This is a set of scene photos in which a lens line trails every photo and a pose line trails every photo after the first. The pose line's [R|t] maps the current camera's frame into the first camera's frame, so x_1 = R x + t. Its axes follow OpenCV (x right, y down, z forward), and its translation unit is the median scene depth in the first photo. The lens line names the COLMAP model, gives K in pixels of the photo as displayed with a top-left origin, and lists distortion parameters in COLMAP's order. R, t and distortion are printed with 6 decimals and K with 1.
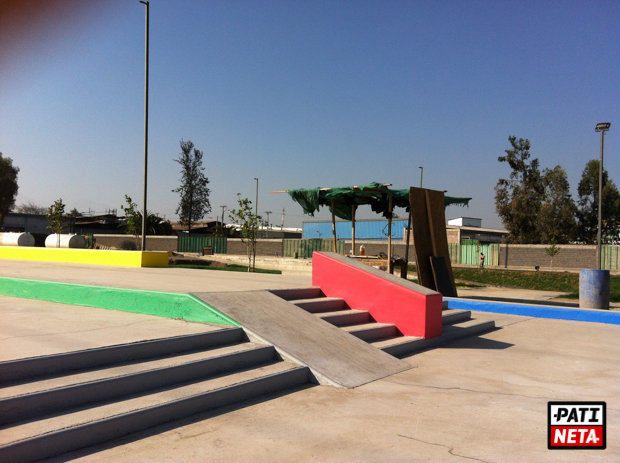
lens RADIAL K [[576.1, 0, 311.0], [0, 576.1, 244.3], [0, 0, 1]] dist [0.116858, -0.296741]
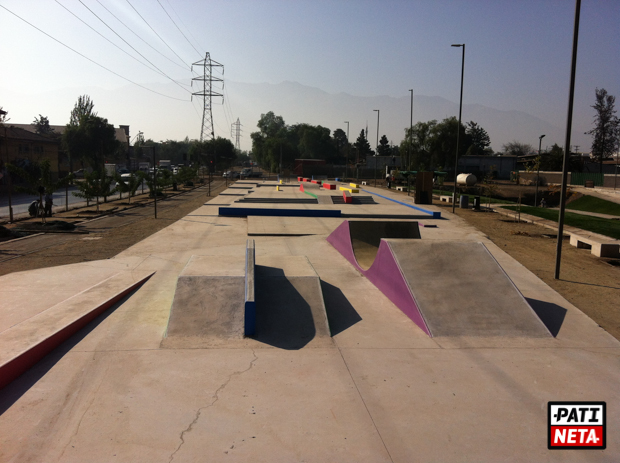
lens RADIAL K [[576.1, 0, 311.0], [0, 576.1, 244.3], [0, 0, 1]] dist [0.116858, -0.296741]
pose [[0.660985, 0.081612, -0.745948, 0.296280], [0.008902, 0.993145, 0.116546, -0.008958], [0.750347, -0.083676, 0.655727, -0.227552]]
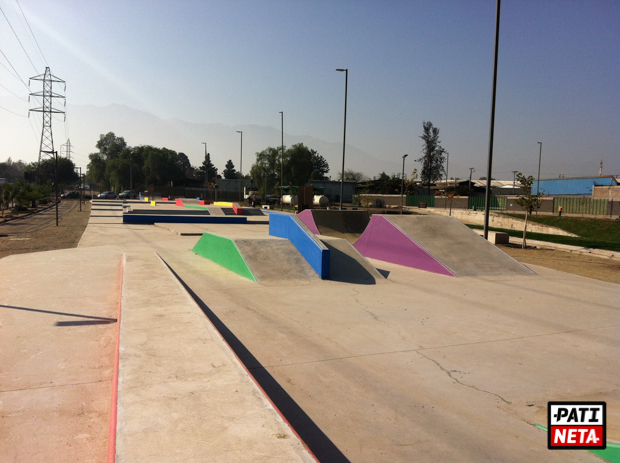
lens RADIAL K [[576.1, 0, 311.0], [0, 576.1, 244.3], [0, 0, 1]] dist [0.116858, -0.296741]
pose [[0.843012, 0.032505, -0.536912, 0.279069], [0.008061, 0.997297, 0.073034, 0.001115], [0.537835, -0.065897, 0.840471, -0.265378]]
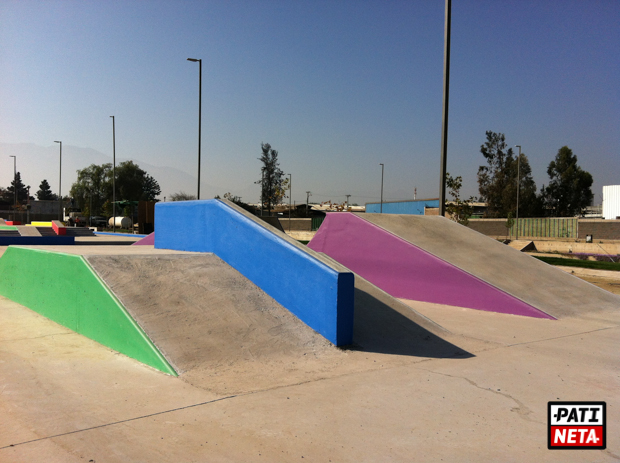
lens RADIAL K [[576.1, 0, 311.0], [0, 576.1, 244.3], [0, 0, 1]] dist [0.116858, -0.296741]
pose [[0.961548, -0.005835, -0.274575, 0.235697], [0.015393, 0.999348, 0.032669, 0.006126], [0.274205, -0.035640, 0.961011, -0.218081]]
